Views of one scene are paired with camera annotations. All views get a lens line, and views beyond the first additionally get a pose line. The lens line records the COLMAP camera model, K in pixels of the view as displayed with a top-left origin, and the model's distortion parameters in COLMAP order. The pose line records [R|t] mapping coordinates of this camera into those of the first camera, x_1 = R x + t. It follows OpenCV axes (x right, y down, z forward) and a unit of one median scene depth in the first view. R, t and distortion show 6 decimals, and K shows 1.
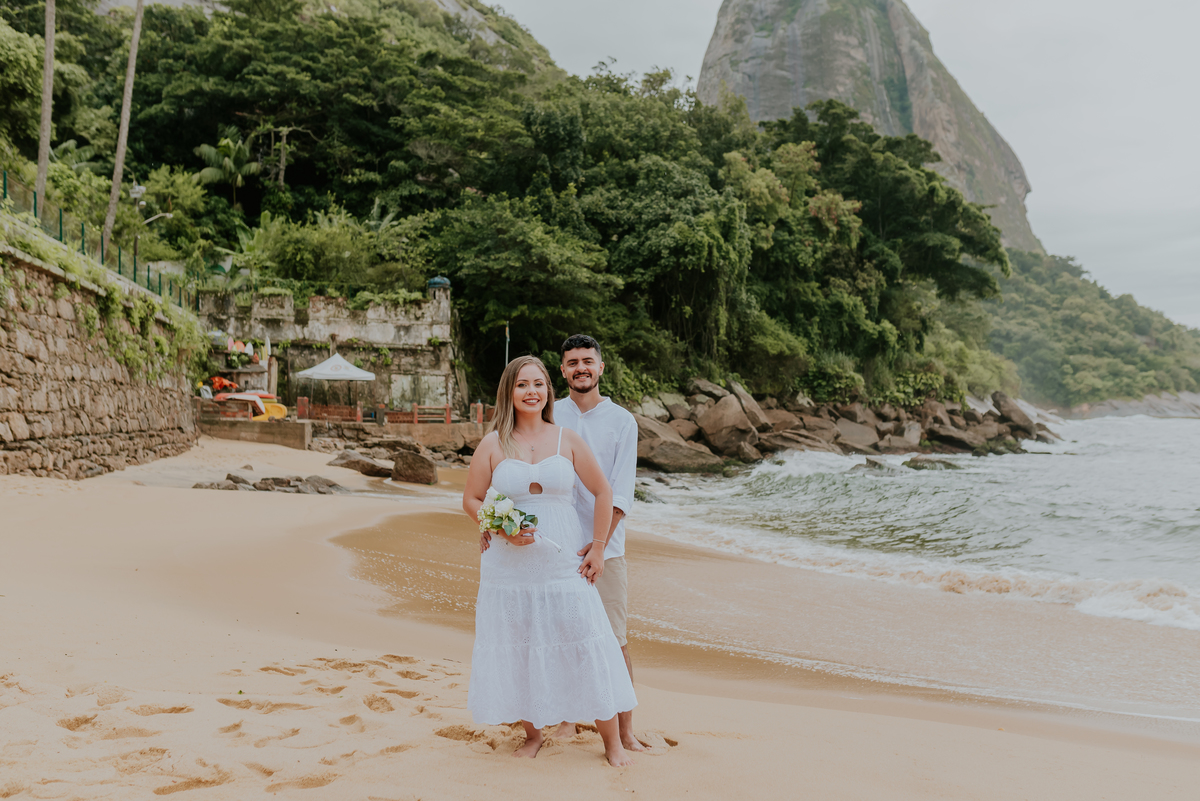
lens RADIAL K [[1190.8, 0, 600.0], [0, 1190.8, 400.5], [0, 0, 1]] dist [0.011591, 0.016260]
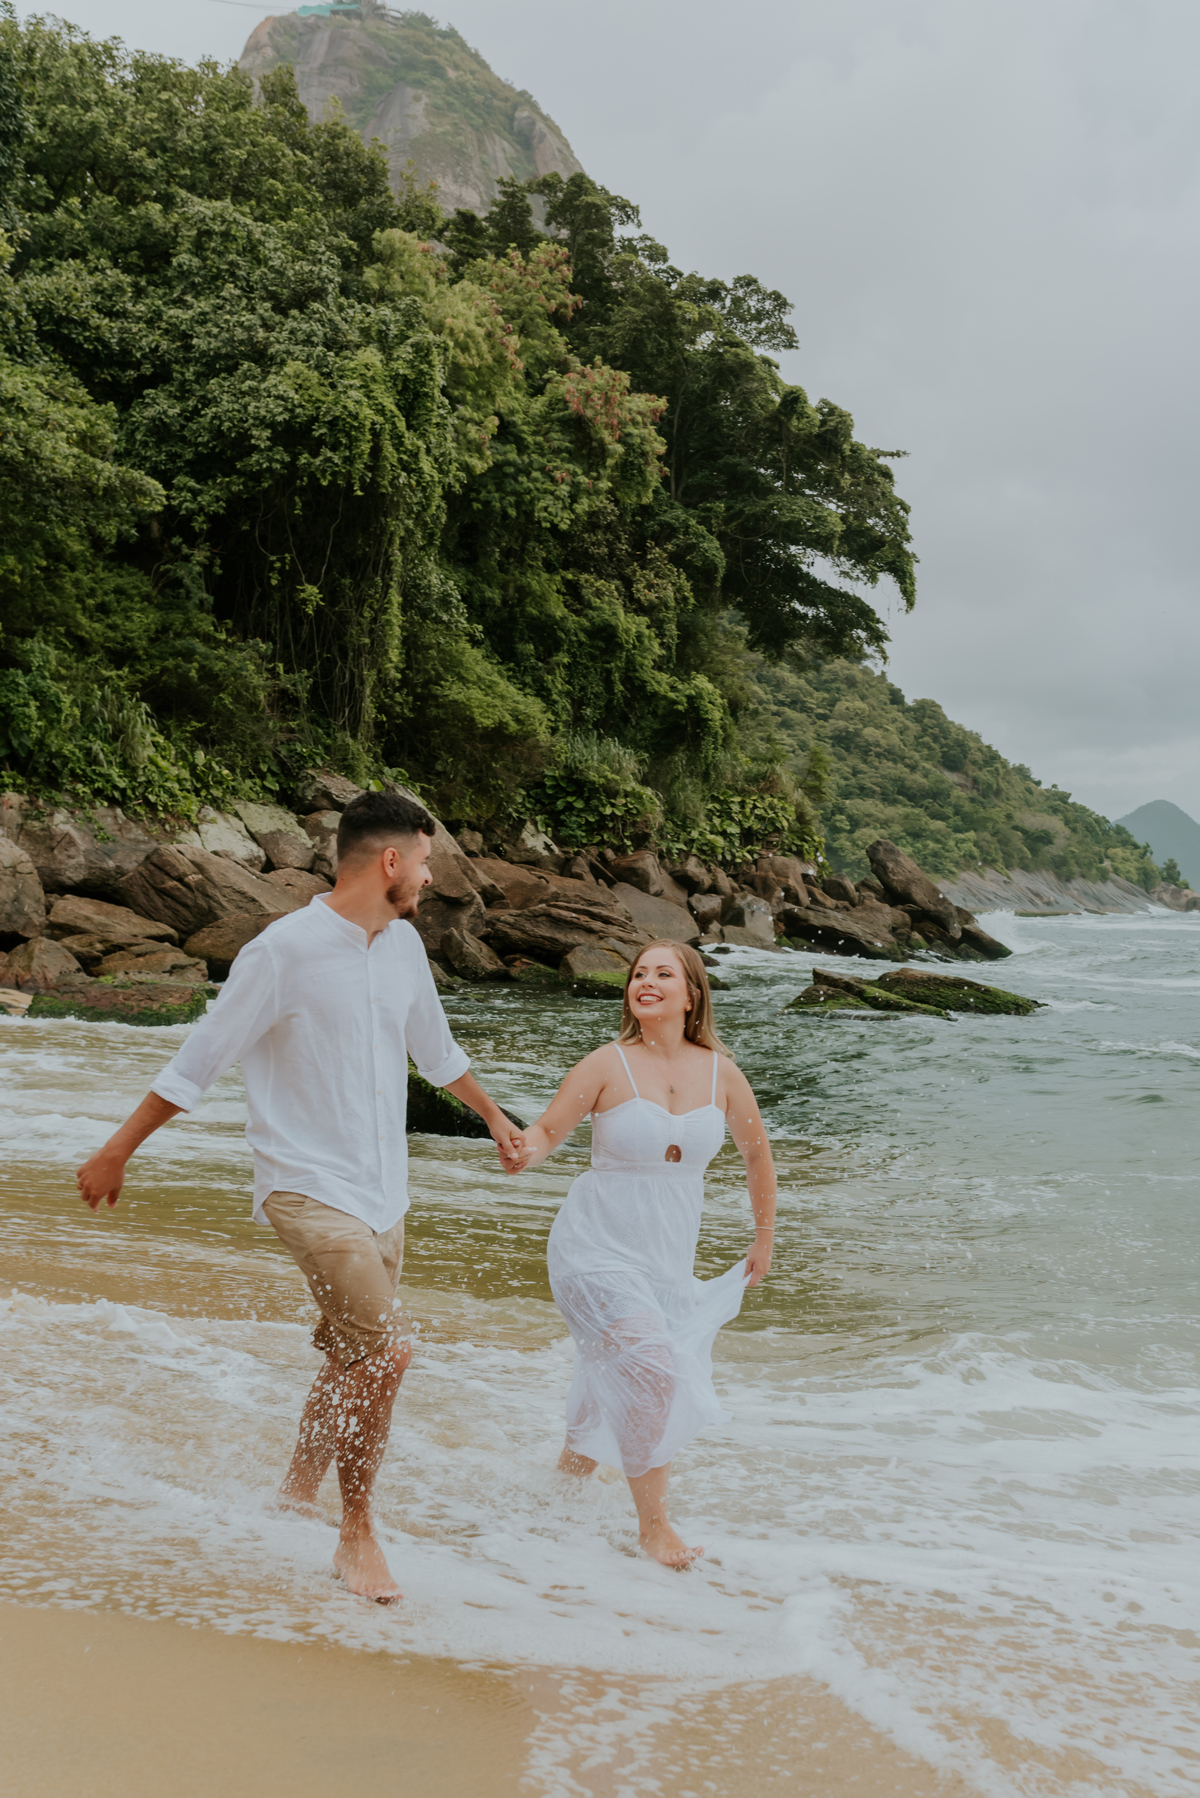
lens RADIAL K [[2071.3, 0, 708.2], [0, 2071.3, 1089.1], [0, 0, 1]] dist [-0.001225, 0.016823]
pose [[0.939895, -0.004985, 0.341427, -0.034905], [-0.030830, 0.994571, 0.099391, 0.014033], [-0.340069, -0.103943, 0.934639, 0.258969]]
